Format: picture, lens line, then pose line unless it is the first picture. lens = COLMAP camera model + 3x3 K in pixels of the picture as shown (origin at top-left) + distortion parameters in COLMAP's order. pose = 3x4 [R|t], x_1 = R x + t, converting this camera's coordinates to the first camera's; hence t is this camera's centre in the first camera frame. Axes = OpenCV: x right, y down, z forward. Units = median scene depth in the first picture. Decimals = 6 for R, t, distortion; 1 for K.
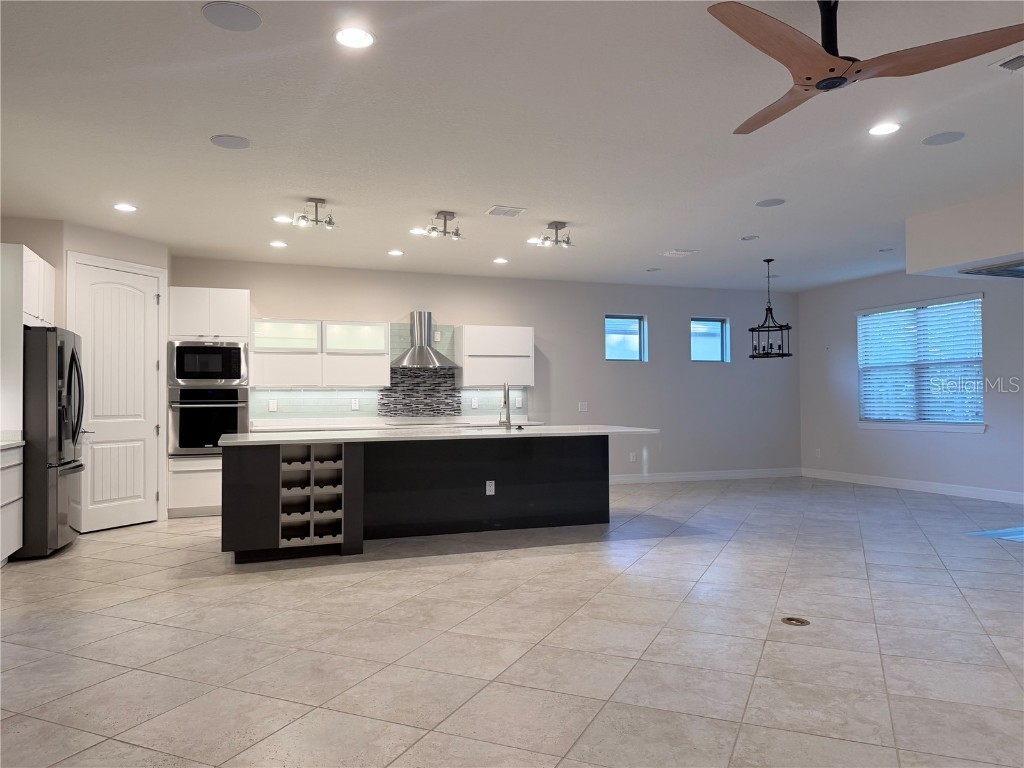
lens RADIAL K [[719.0, 0, 516.2], [0, 719.0, 382.1], [0, 0, 1]] dist [0.096785, -0.126681]
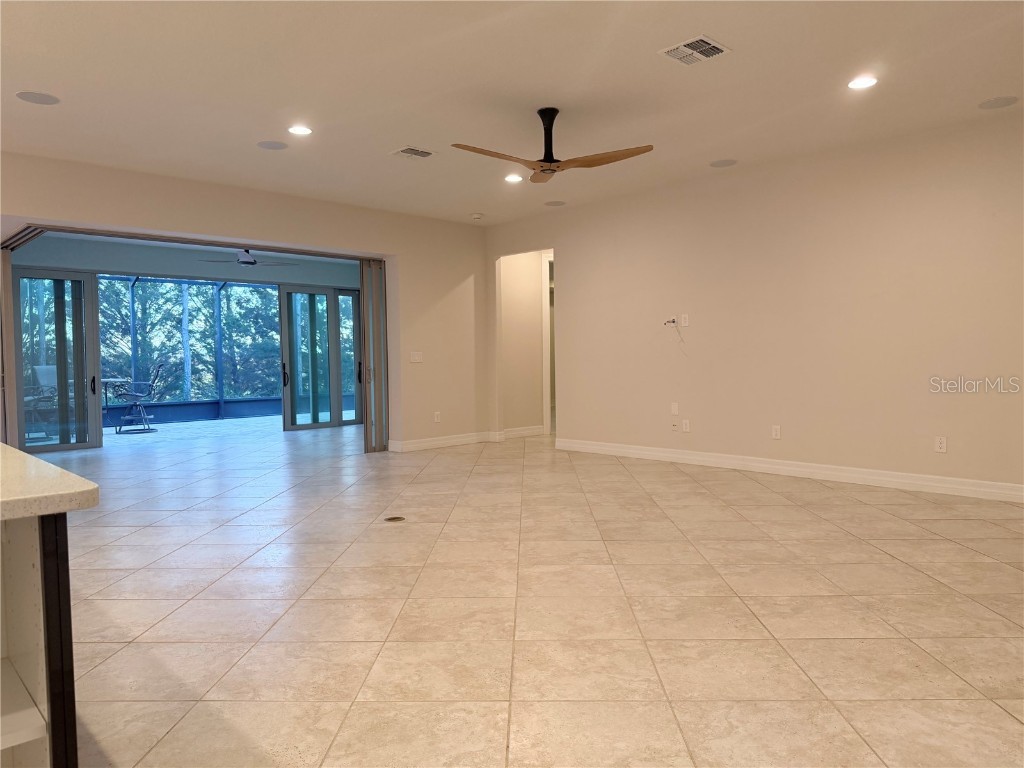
lens RADIAL K [[719.6, 0, 511.0], [0, 719.6, 384.8], [0, 0, 1]] dist [0.075301, -0.108200]
pose [[-0.381102, -0.020830, 0.924298, -0.448794], [-0.006406, 0.999782, 0.019889, 0.031951], [-0.924511, 0.001658, -0.381152, 0.663793]]
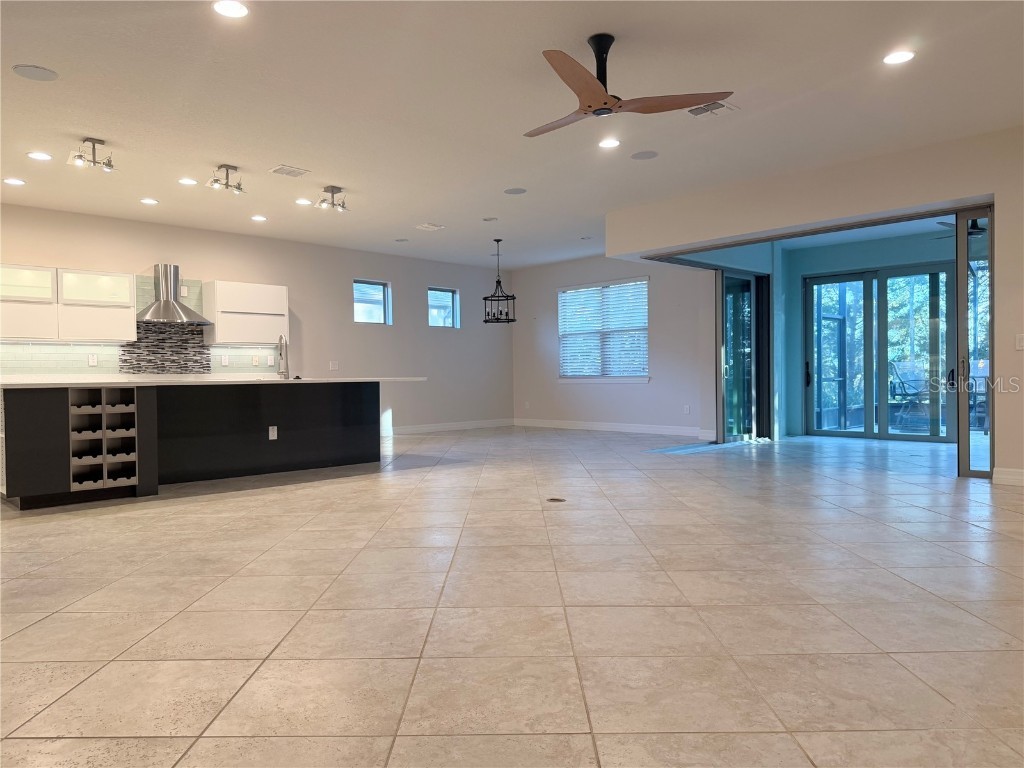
lens RADIAL K [[716.8, 0, 512.3], [0, 716.8, 387.0], [0, 0, 1]] dist [0.108987, -0.171509]
pose [[0.915377, -0.011269, 0.402439, -0.121859], [-0.004114, 0.999294, 0.037340, 0.032489], [-0.402576, -0.035835, 0.914685, -0.102131]]
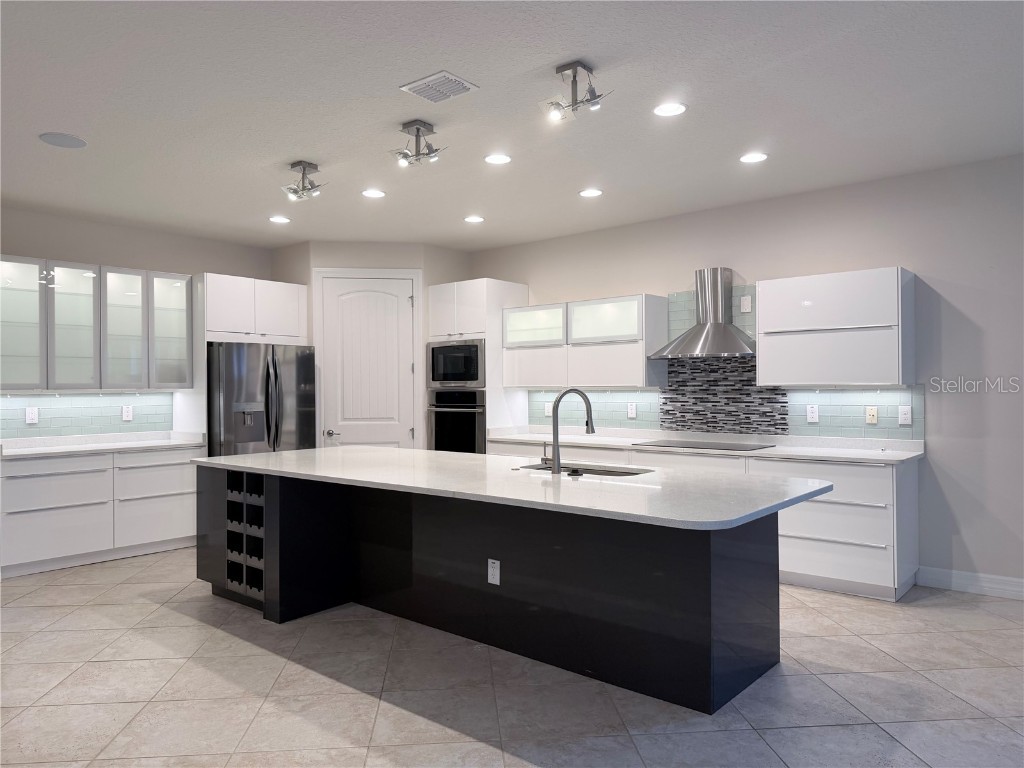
lens RADIAL K [[716.8, 0, 512.3], [0, 716.8, 387.0], [0, 0, 1]] dist [0.108987, -0.171509]
pose [[0.478268, 0.003012, -0.878209, 0.413145], [0.026140, 0.999502, 0.017664, -0.010582], [0.877825, -0.031404, 0.477951, 0.630672]]
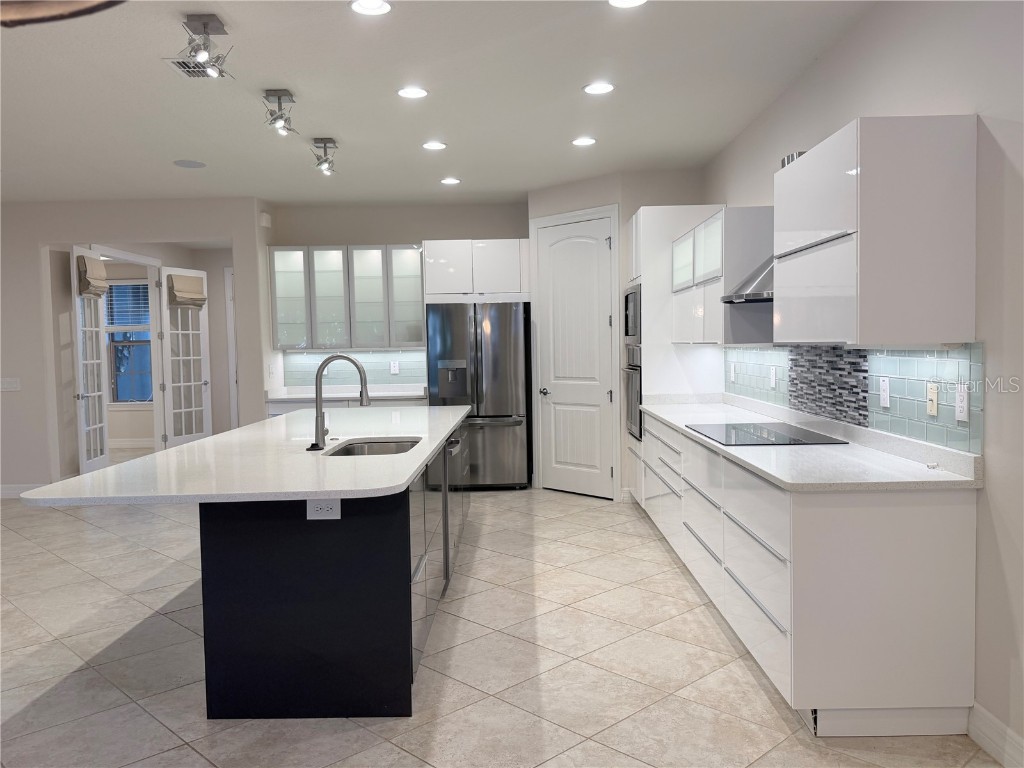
lens RADIAL K [[818.8, 0, 508.5], [0, 818.8, 381.5], [0, 0, 1]] dist [0.096237, -0.153622]
pose [[-0.375098, 0.058926, -0.925110, 0.431973], [0.046839, 0.997908, 0.044571, -0.000512], [0.925801, -0.026613, -0.377074, 1.206795]]
